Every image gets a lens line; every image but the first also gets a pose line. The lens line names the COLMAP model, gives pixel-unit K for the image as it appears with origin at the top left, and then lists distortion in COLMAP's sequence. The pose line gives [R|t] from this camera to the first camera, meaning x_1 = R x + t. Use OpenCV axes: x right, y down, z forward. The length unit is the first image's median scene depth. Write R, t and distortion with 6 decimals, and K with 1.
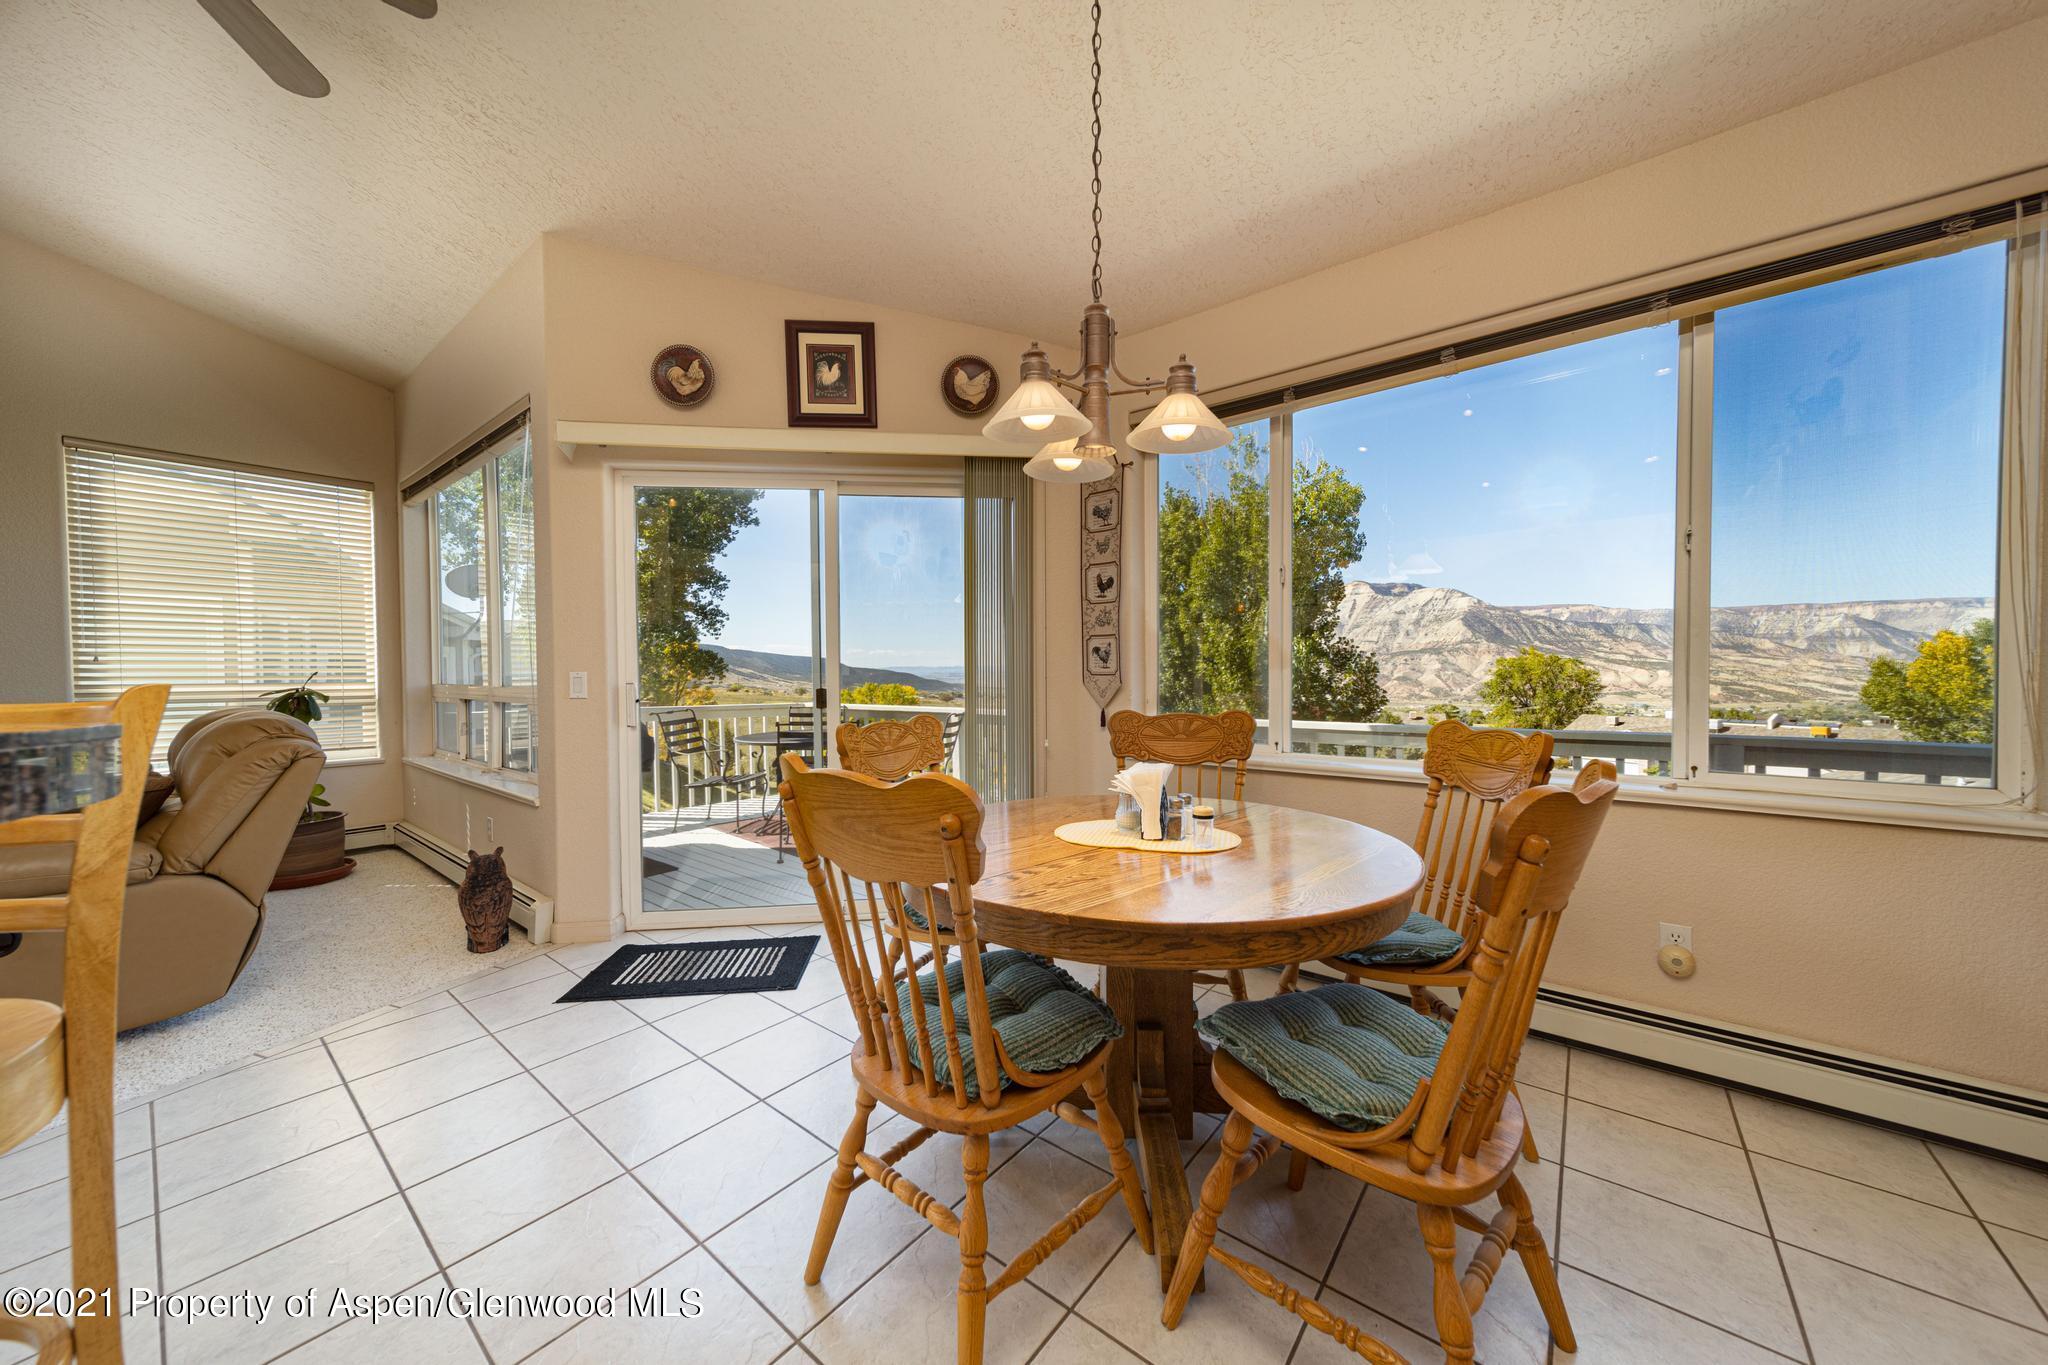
lens RADIAL K [[705.4, 0, 1026.2], [0, 705.4, 684.1], [0, 0, 1]] dist [0.003129, 0.000129]
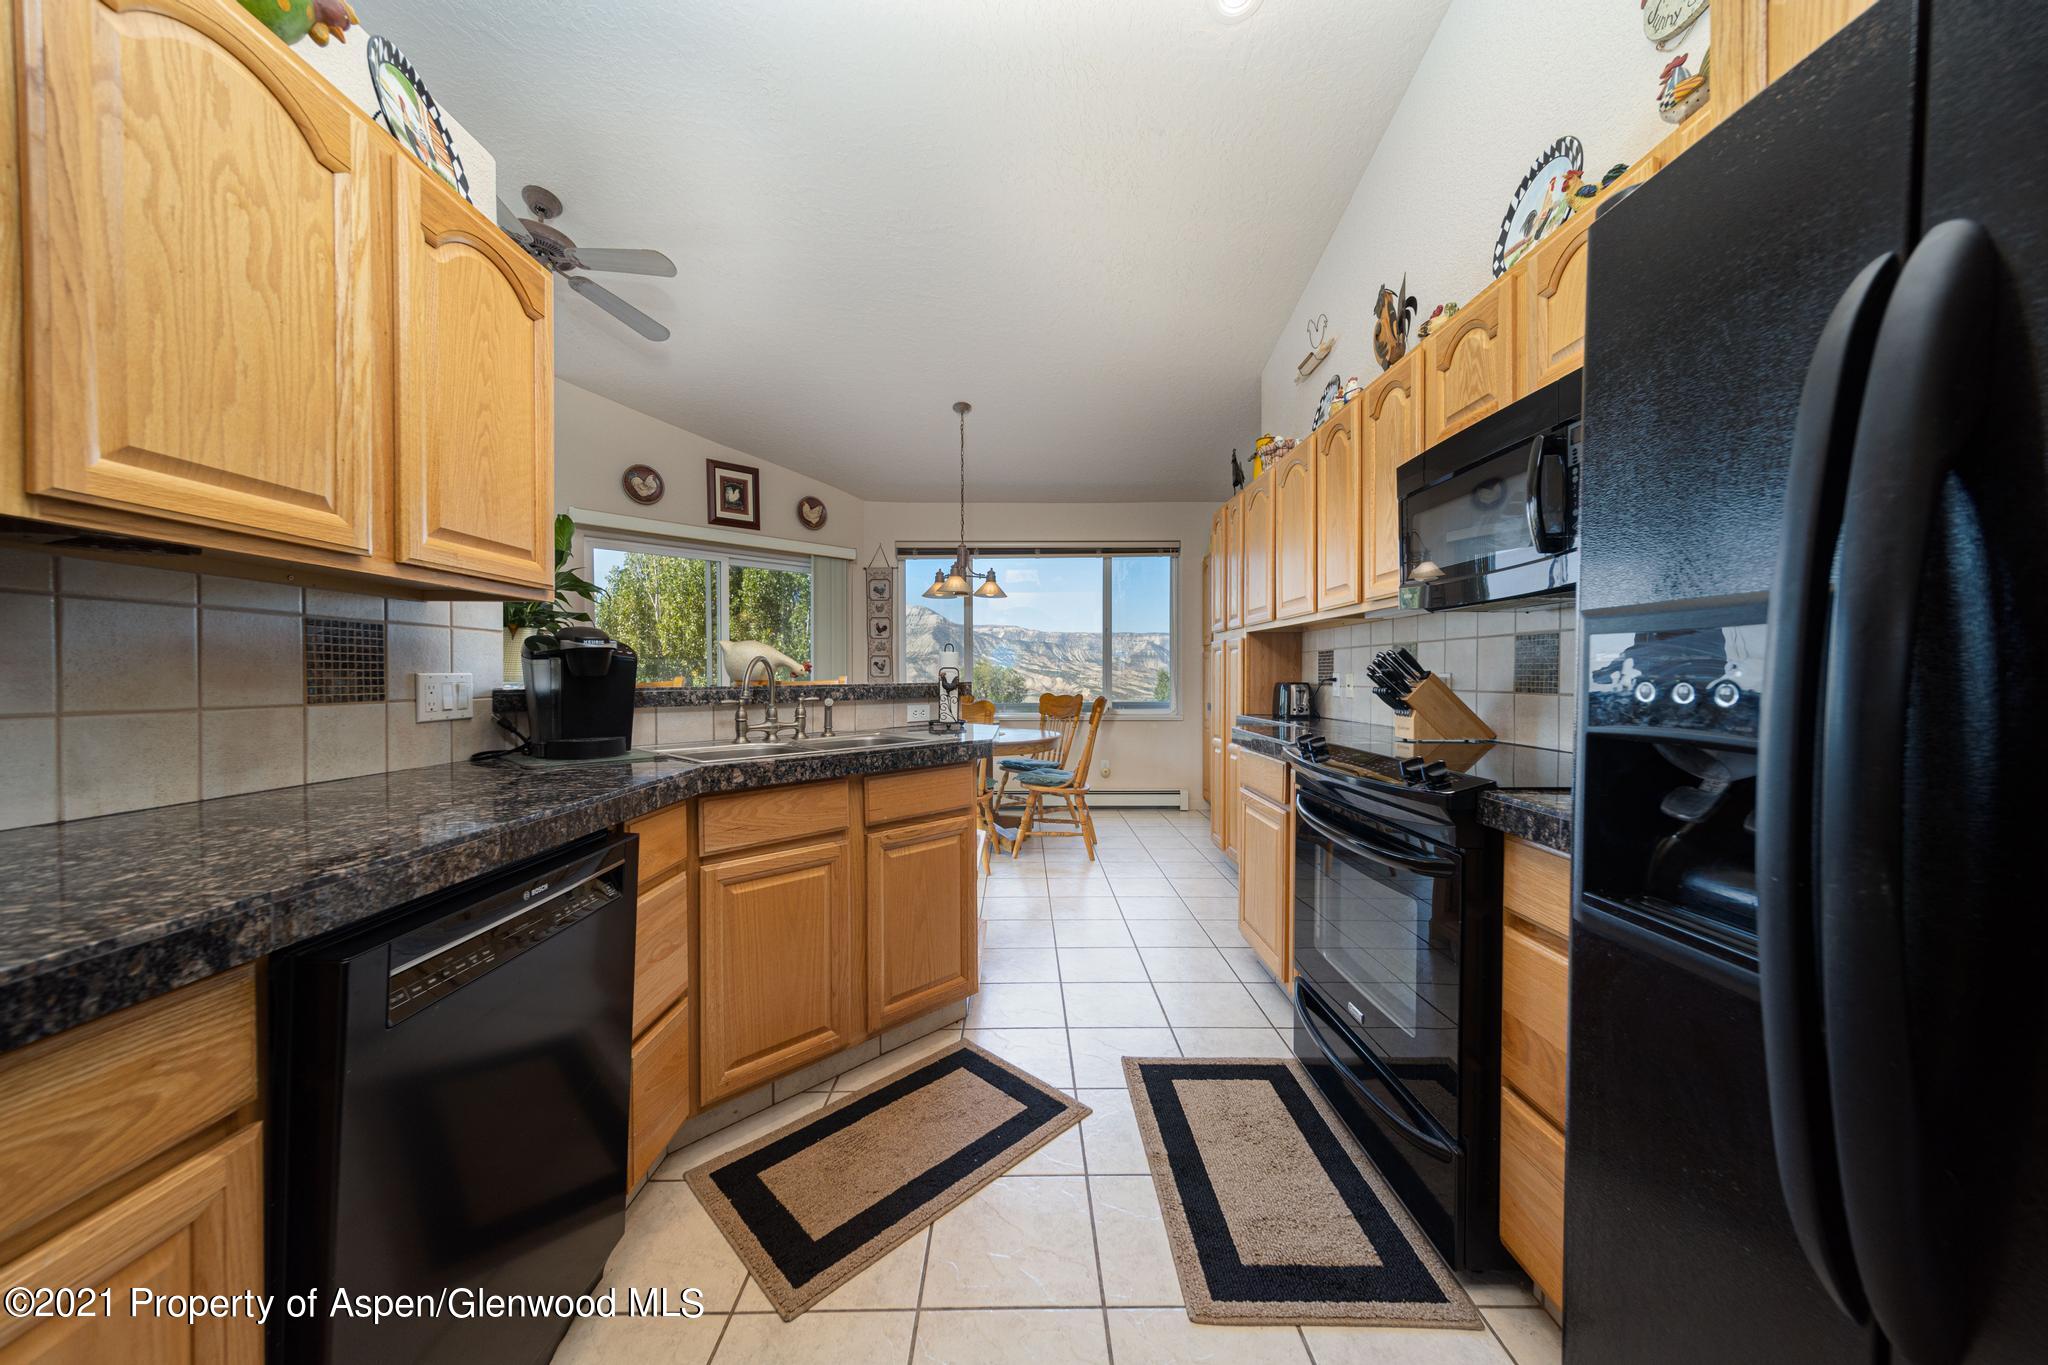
lens RADIAL K [[705.4, 0, 1021.2], [0, 705.4, 681.9], [0, 0, 1]] dist [0.003129, 0.000129]
pose [[0.777670, -0.000769, 0.628673, -0.786002], [0.007990, 0.999931, -0.008660, 0.020217], [-0.628622, 0.011758, 0.777622, -0.705153]]
